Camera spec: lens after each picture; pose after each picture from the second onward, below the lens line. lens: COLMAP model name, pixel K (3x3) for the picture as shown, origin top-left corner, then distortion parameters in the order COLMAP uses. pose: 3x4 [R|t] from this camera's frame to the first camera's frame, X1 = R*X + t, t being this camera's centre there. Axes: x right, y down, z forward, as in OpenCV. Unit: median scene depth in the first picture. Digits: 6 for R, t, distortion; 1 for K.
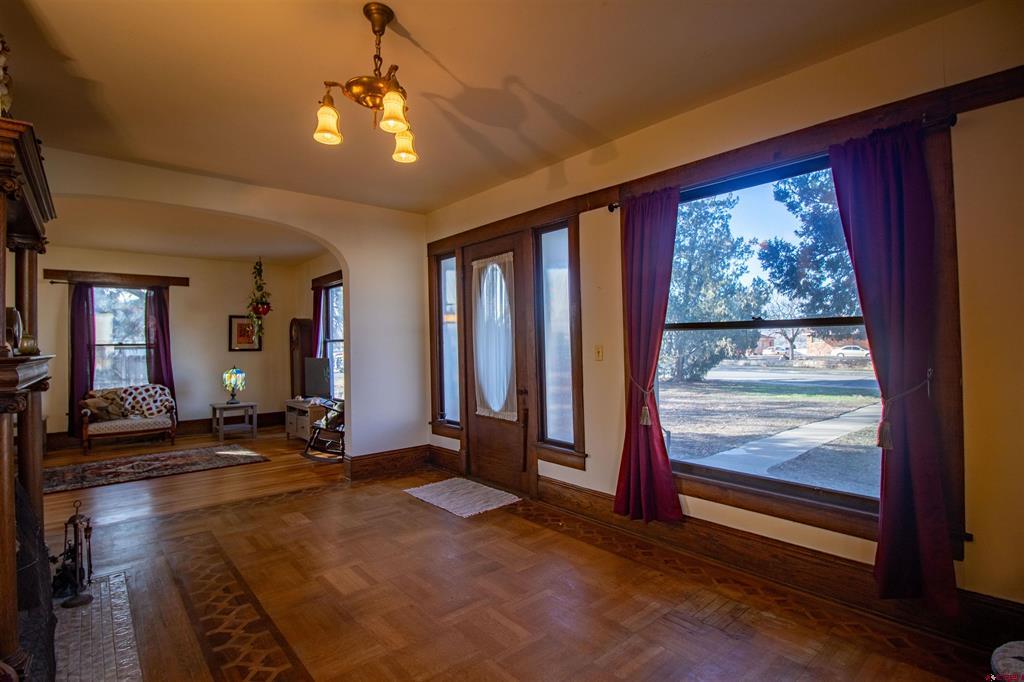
lens RADIAL K [[491.3, 0, 513.6], [0, 491.3, 335.0], [0, 0, 1]] dist [0.004797, -0.015422]
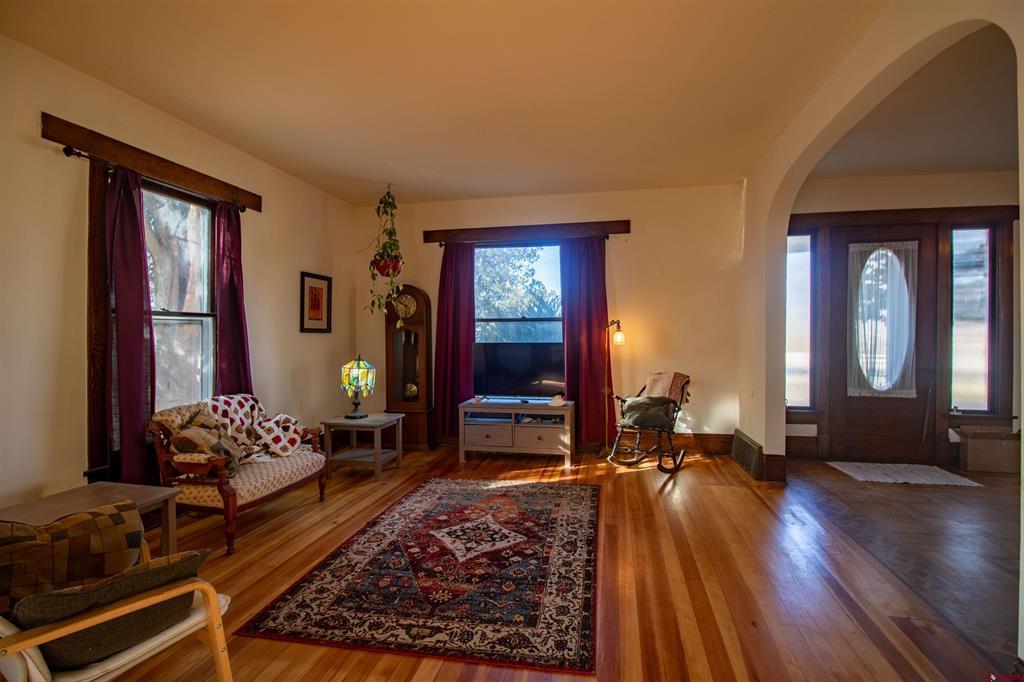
lens RADIAL K [[491.3, 0, 513.6], [0, 491.3, 335.0], [0, 0, 1]] dist [0.004797, -0.015422]
pose [[0.792381, 0.012724, 0.609894, -0.916978], [-0.022226, 0.999721, 0.008020, 0.032618], [-0.609622, -0.019910, 0.792442, 0.463897]]
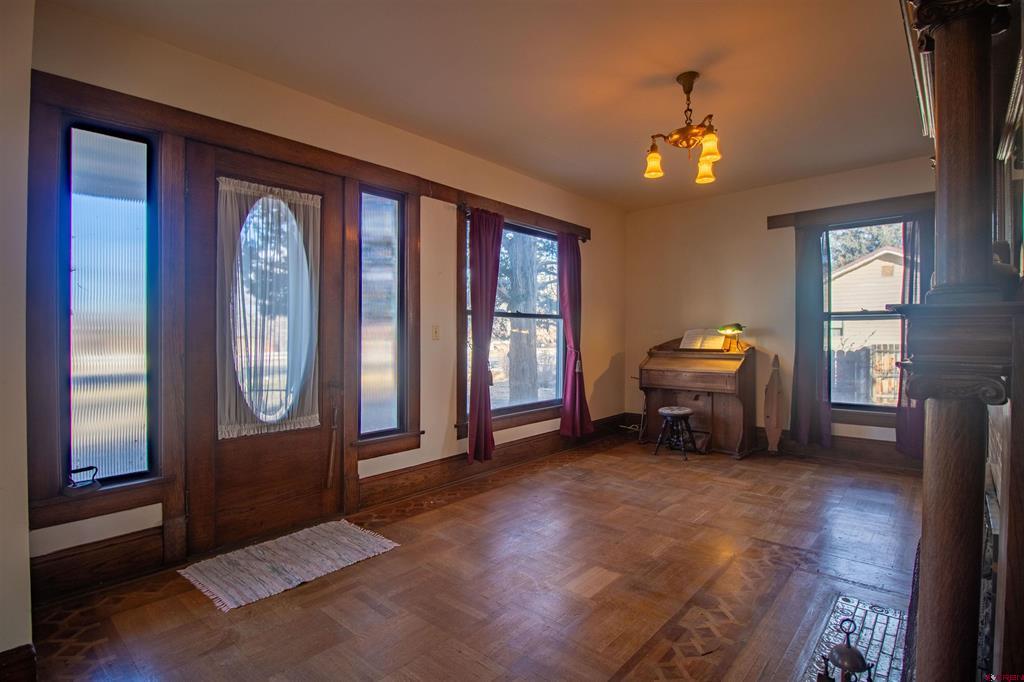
lens RADIAL K [[491.3, 0, 513.6], [0, 491.3, 335.0], [0, 0, 1]] dist [0.004797, -0.015422]
pose [[-0.127889, 0.012989, 0.991703, -0.519529], [-0.013457, 0.999799, -0.014830, 0.031072], [-0.991697, -0.015242, -0.127688, 0.543198]]
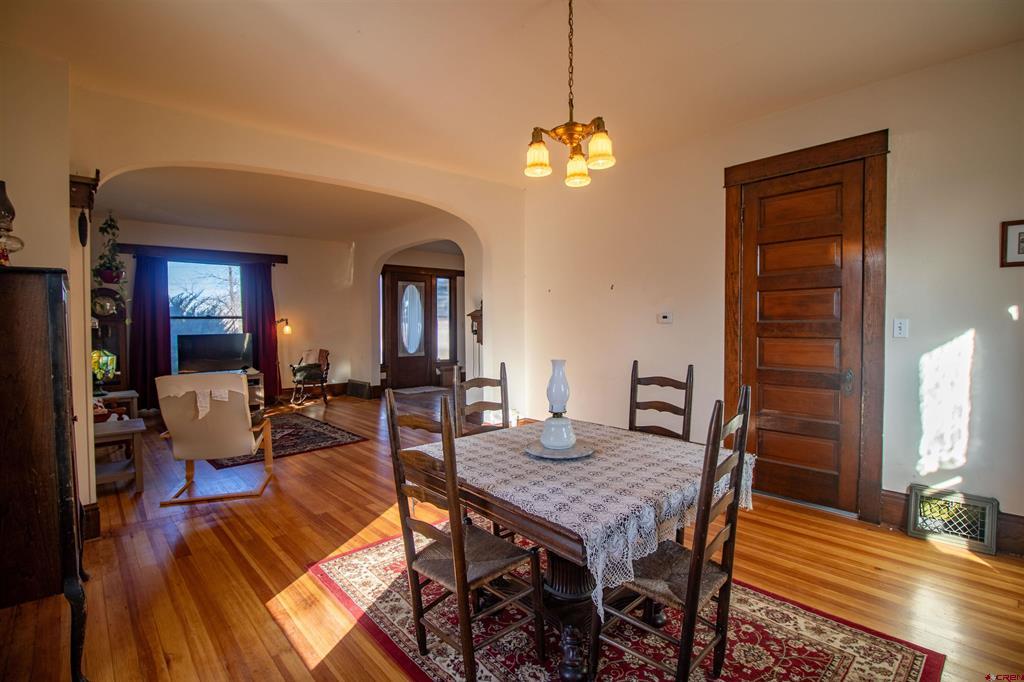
lens RADIAL K [[485.7, 0, 514.8], [0, 485.7, 332.8], [0, 0, 1]] dist [0.003396, -0.016065]
pose [[-0.025004, -0.007180, 0.999662, -1.560262], [-0.016129, 0.999847, 0.006778, 0.029934], [-0.999557, -0.015954, -0.025116, 0.424966]]
